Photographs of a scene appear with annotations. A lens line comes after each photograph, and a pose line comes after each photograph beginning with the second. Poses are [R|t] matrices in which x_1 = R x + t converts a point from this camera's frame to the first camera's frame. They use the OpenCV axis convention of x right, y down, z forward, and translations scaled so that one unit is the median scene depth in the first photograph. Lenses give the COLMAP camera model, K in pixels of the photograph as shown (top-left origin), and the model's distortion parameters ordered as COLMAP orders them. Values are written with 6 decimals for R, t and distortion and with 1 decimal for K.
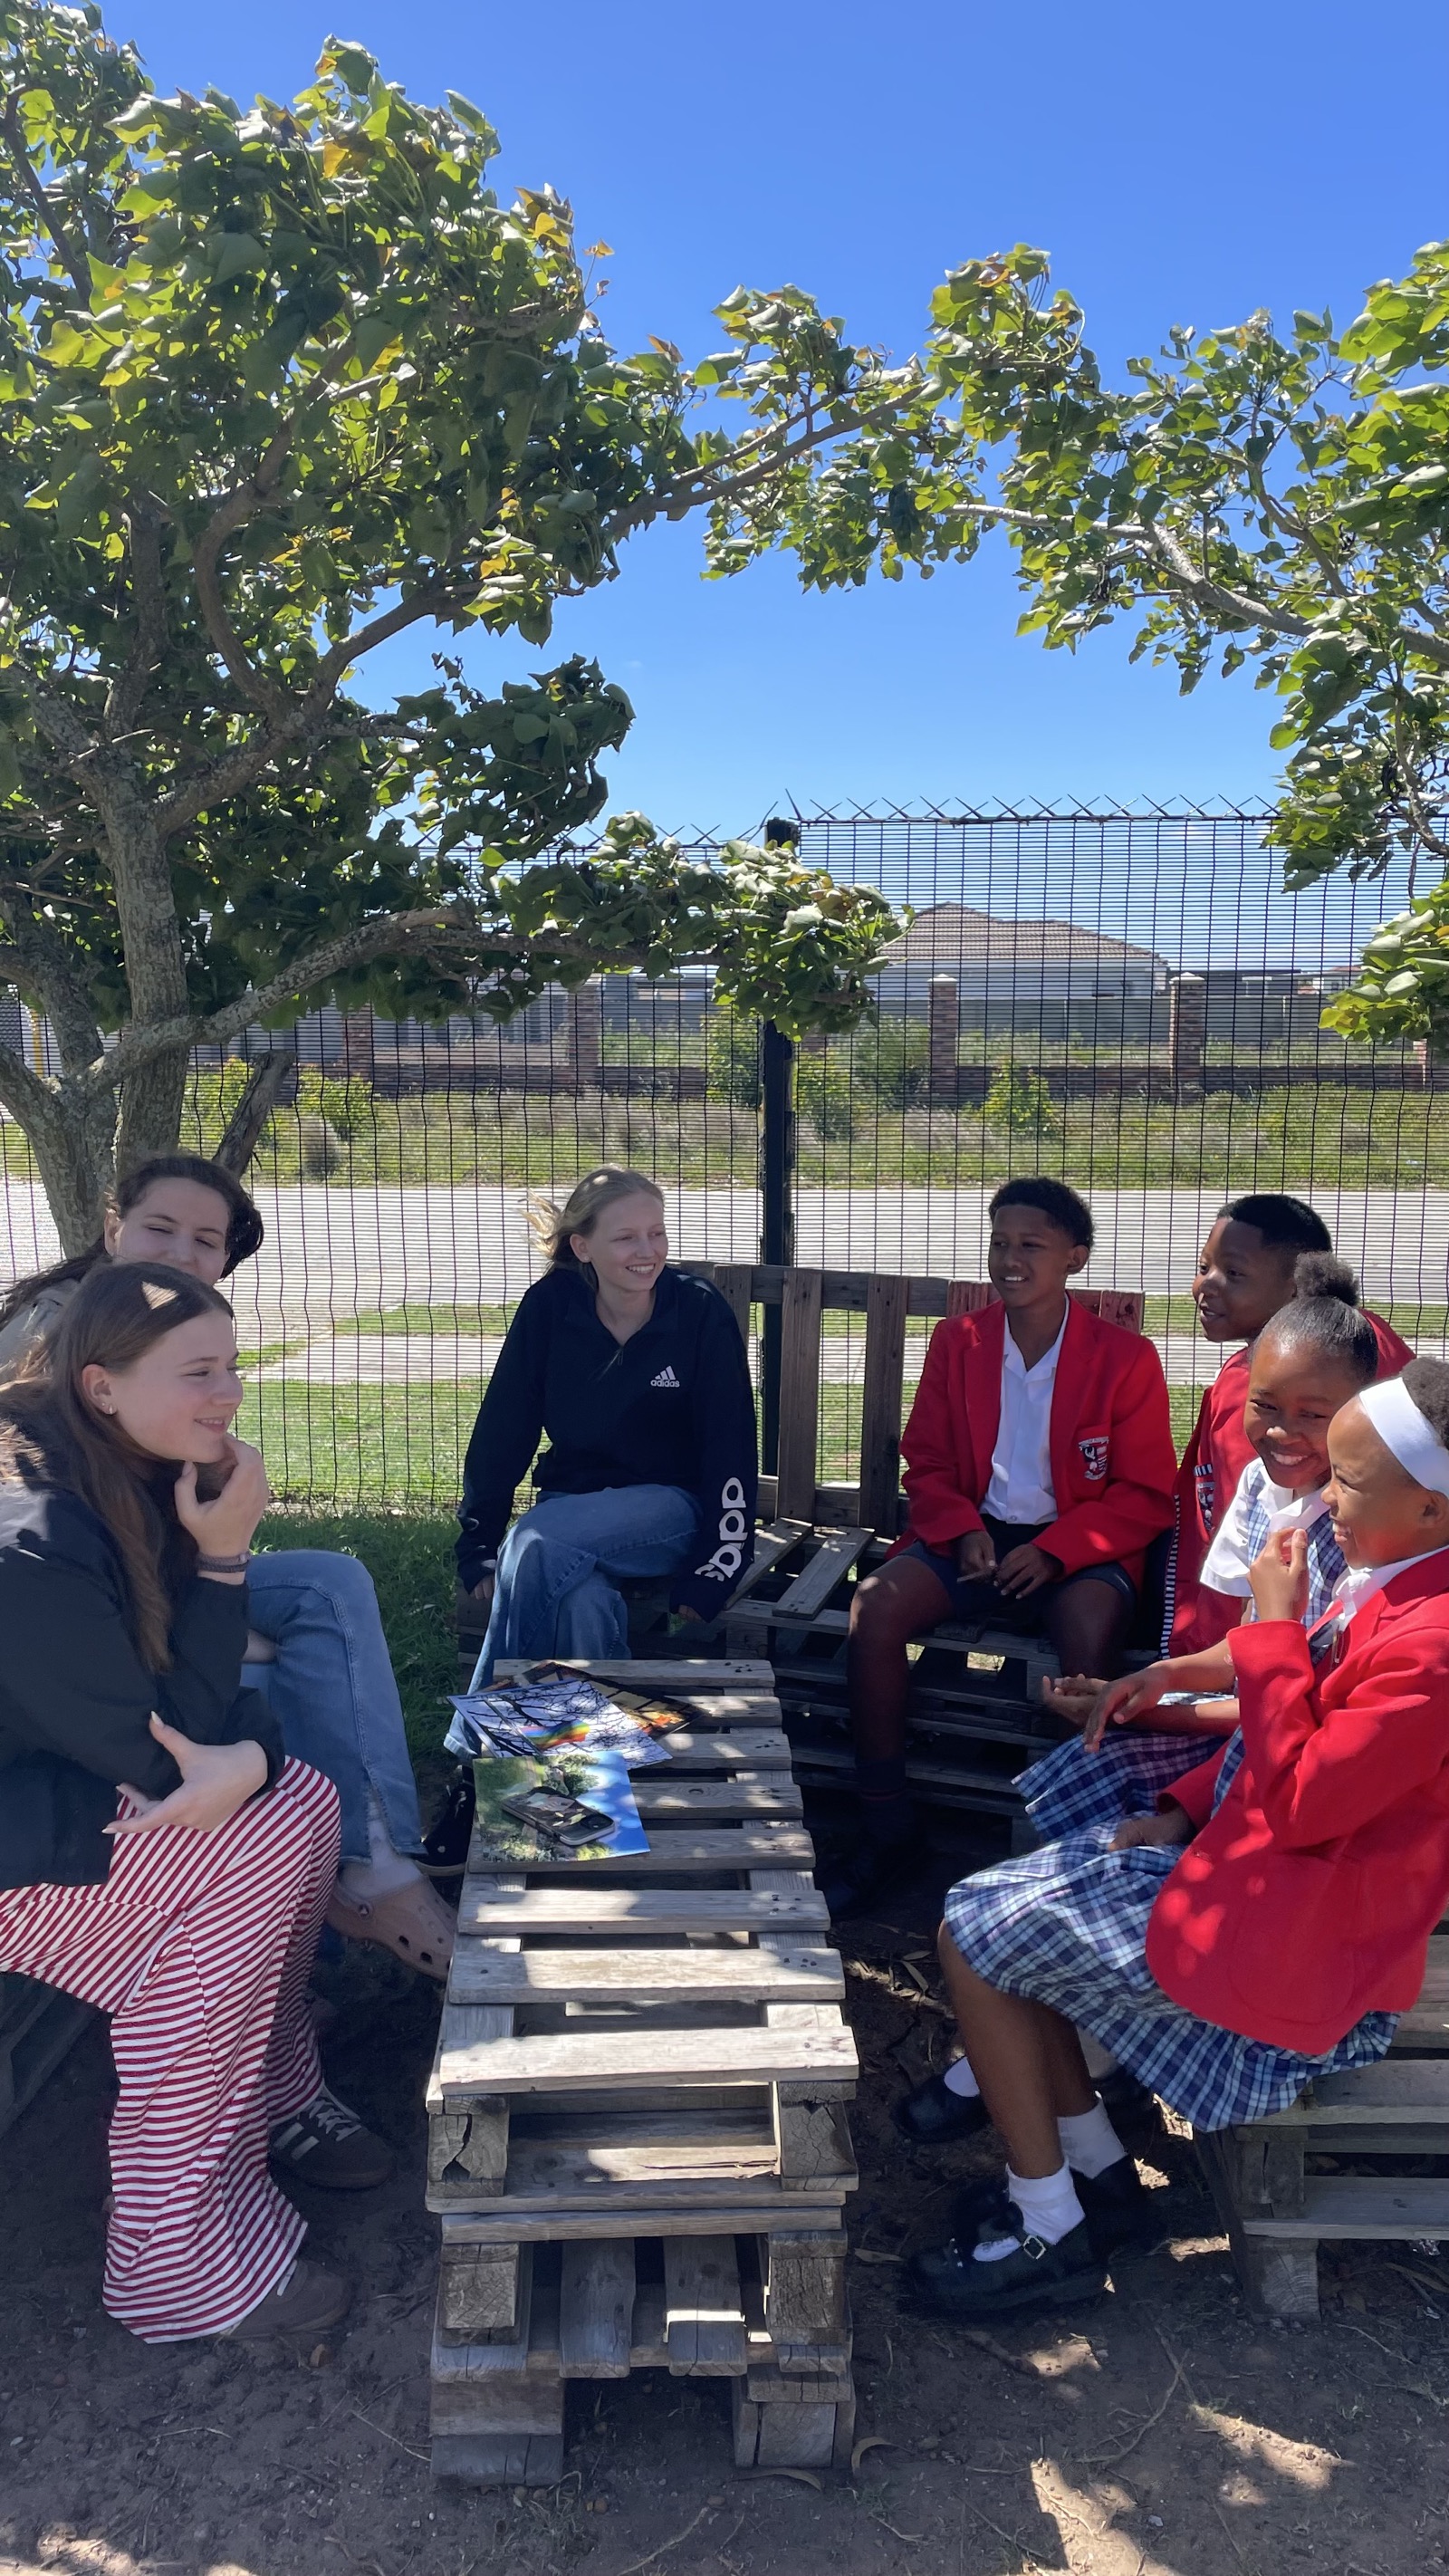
lens RADIAL K [[1886.6, 0, 723.5], [0, 1886.6, 1268.1], [0, 0, 1]] dist [0.000570, 0.008349]
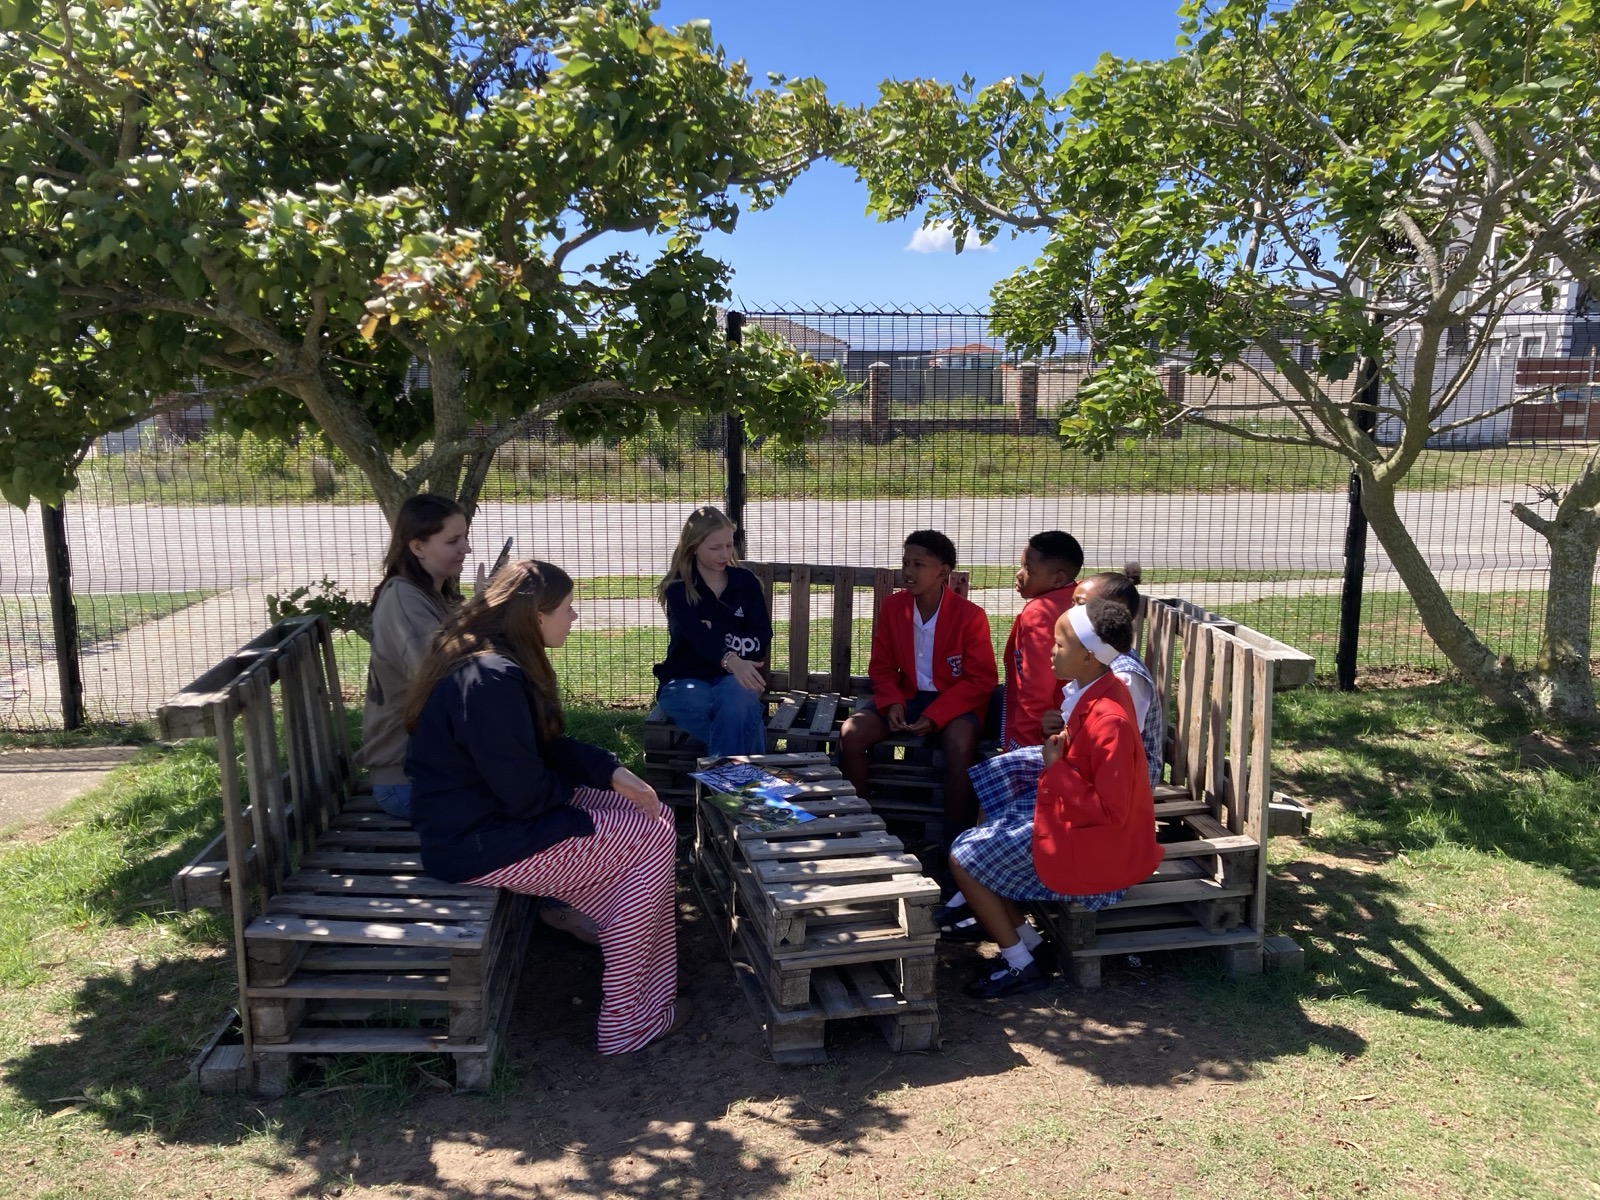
lens RADIAL K [[1308.6, 0, 800.1], [0, 1308.6, 609.4], [0, 0, 1]] dist [0.019867, 0.008909]
pose [[0.978109, -0.029566, 0.205982, -0.258271], [0.019574, 0.998538, 0.050381, -0.022193], [-0.207170, -0.045246, 0.977258, -0.364748]]
